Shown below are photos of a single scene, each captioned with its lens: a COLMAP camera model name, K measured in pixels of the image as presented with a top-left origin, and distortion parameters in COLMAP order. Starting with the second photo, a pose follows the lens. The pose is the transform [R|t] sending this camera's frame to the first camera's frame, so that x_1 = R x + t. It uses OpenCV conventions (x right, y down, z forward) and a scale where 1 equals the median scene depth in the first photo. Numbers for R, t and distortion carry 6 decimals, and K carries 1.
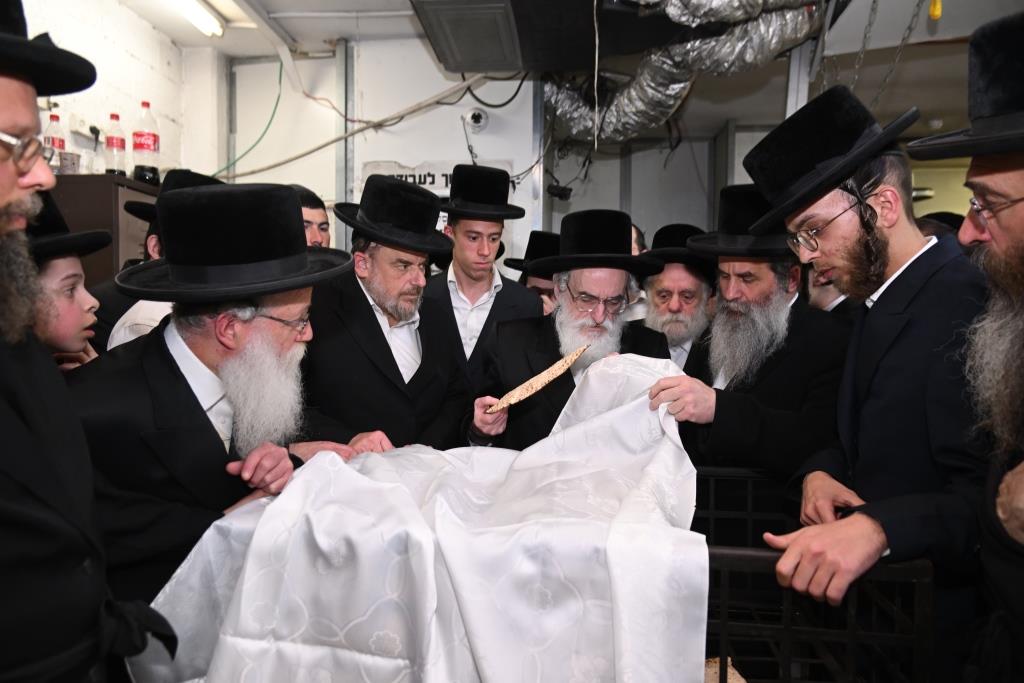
lens RADIAL K [[672.1, 0, 509.4], [0, 672.1, 343.2], [0, 0, 1]] dist [0.002964, -0.003286]
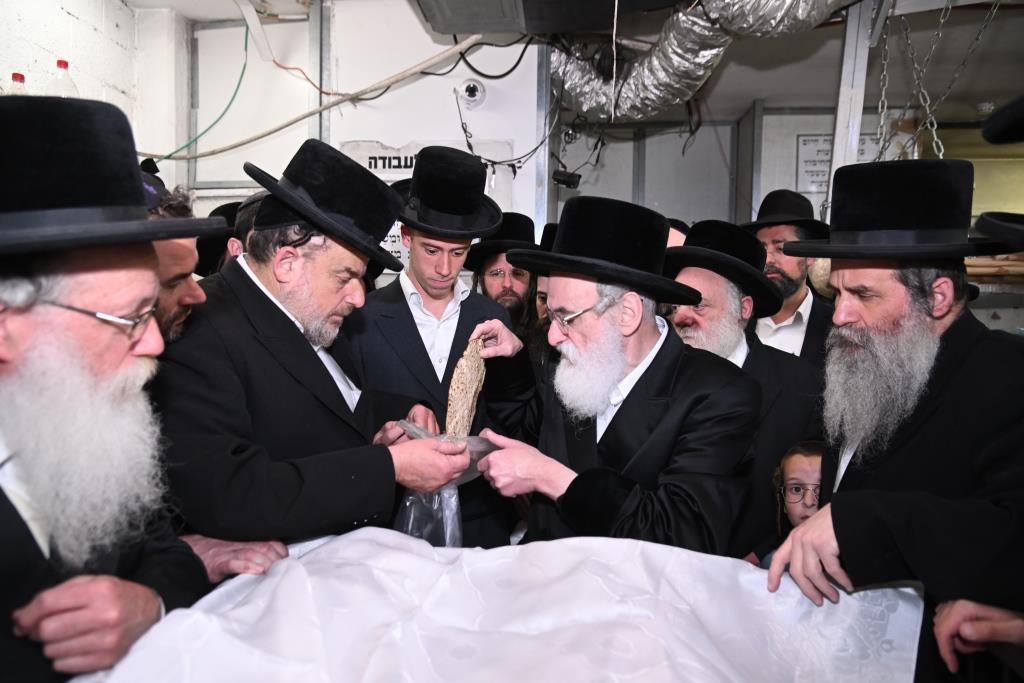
lens RADIAL K [[672.1, 0, 509.4], [0, 672.1, 343.2], [0, 0, 1]] dist [0.002964, -0.003286]
pose [[0.999966, 0.008211, -0.000920, 0.002792], [-0.008200, 0.999903, 0.011239, -0.022731], [0.001012, -0.011232, 0.999936, 0.138569]]
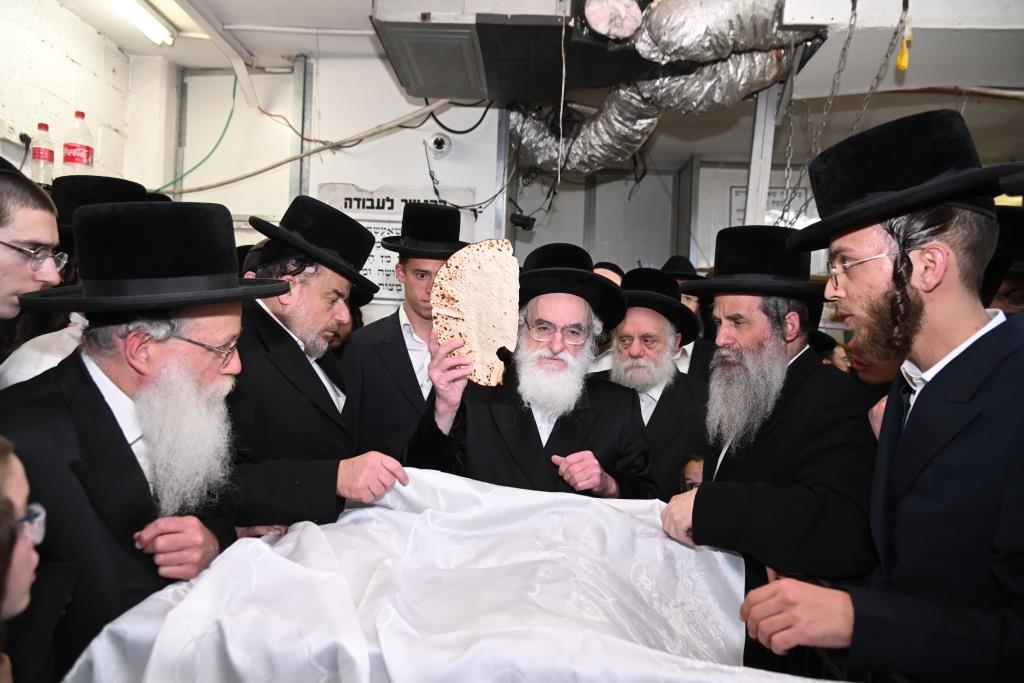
lens RADIAL K [[675.5, 0, 510.7], [0, 675.5, 341.4], [0, 0, 1]] dist [0.000039, 0.001206]
pose [[0.997621, 0.027690, 0.063137, 0.000169], [-0.025611, 0.999111, -0.033497, -0.020334], [-0.064008, 0.031800, 0.997443, 0.032166]]
